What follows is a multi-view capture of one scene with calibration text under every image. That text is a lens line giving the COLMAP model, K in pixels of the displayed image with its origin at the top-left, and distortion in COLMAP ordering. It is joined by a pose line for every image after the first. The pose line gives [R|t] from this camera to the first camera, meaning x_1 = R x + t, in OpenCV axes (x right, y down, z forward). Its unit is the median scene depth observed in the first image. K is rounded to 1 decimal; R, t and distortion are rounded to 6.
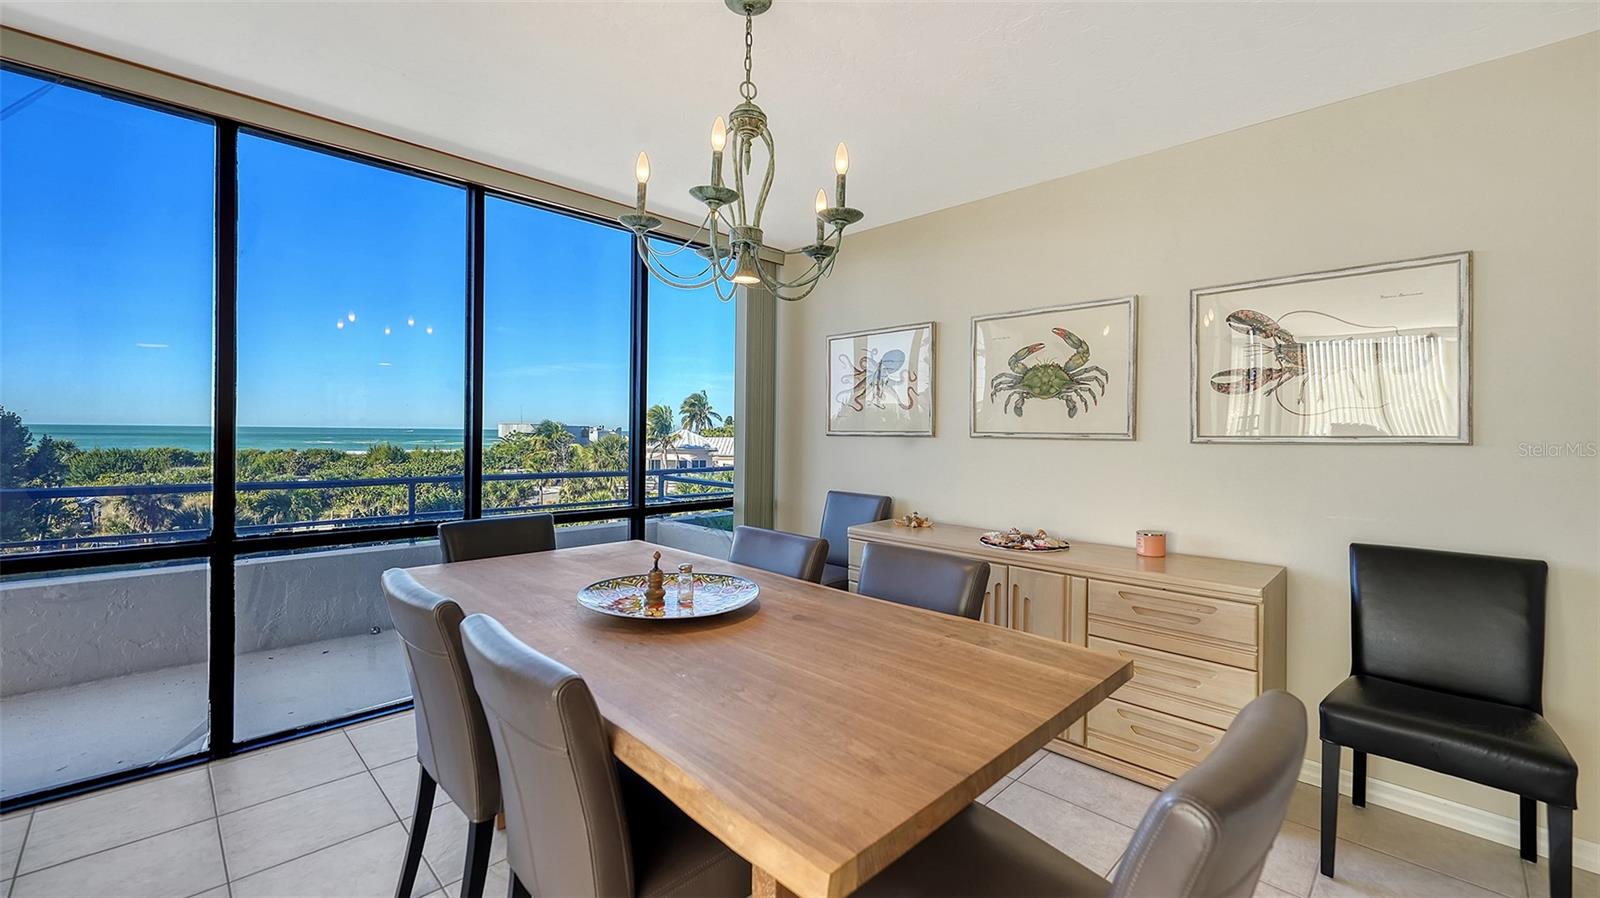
lens RADIAL K [[652.4, 0, 791.3], [0, 652.4, 429.8], [0, 0, 1]] dist [-0.010811, 0.000139]
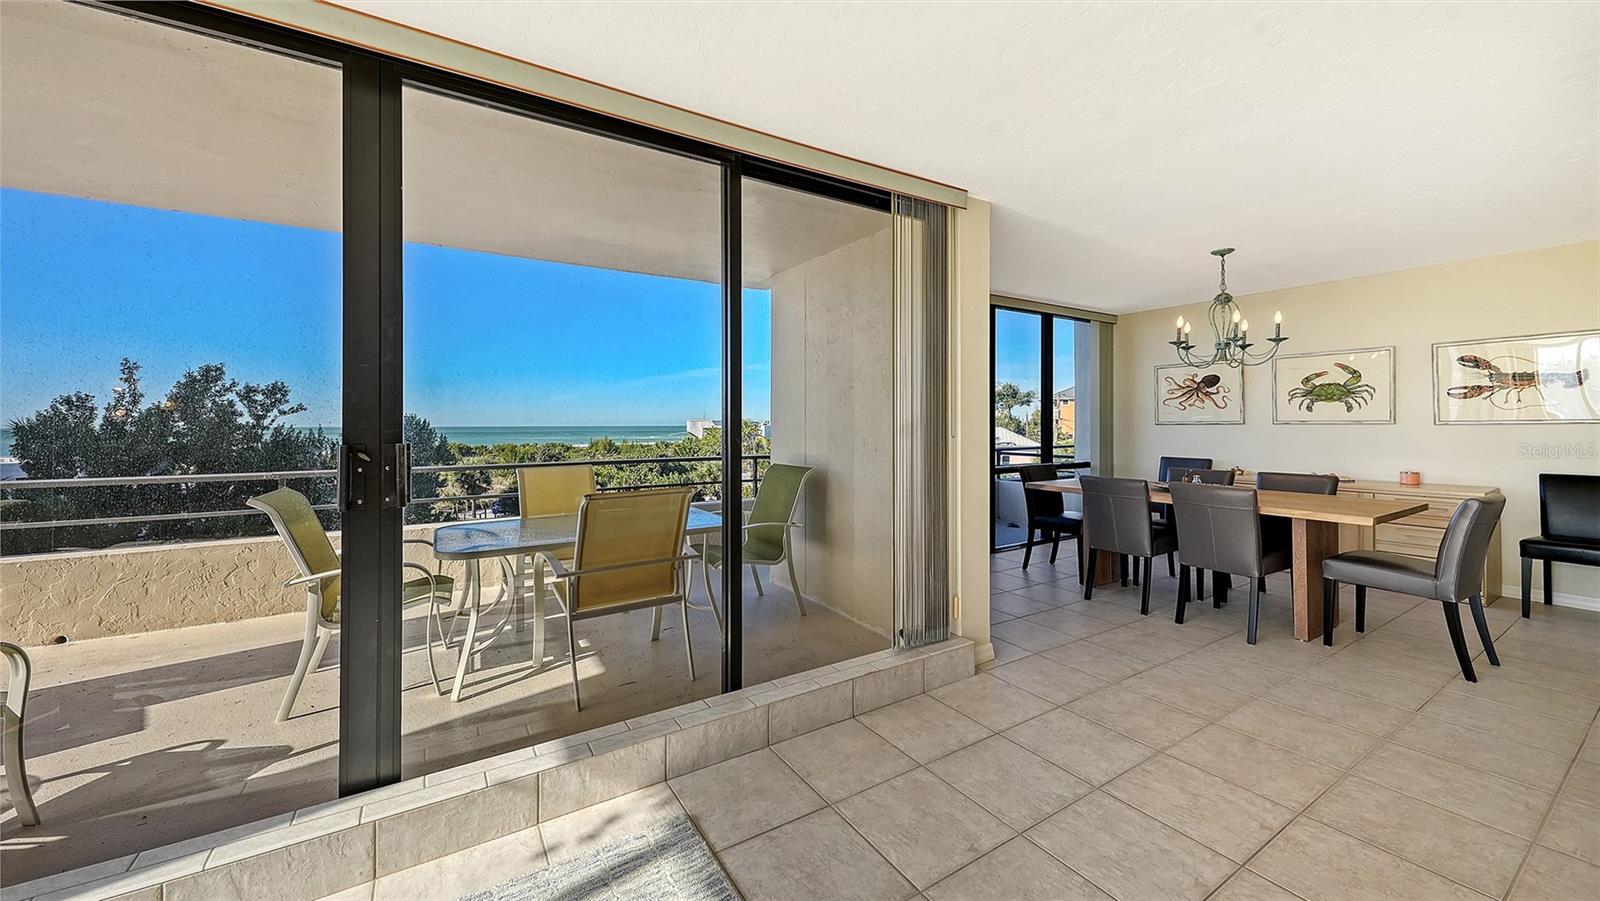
lens RADIAL K [[593.2, 0, 797.0], [0, 593.2, 419.9], [0, 0, 1]] dist [0.010596, -0.000218]
pose [[0.976450, -0.016654, -0.215098, -0.720390], [0.015702, 0.999858, -0.006134, -0.011257], [0.215170, 0.002612, 0.976573, -0.971832]]
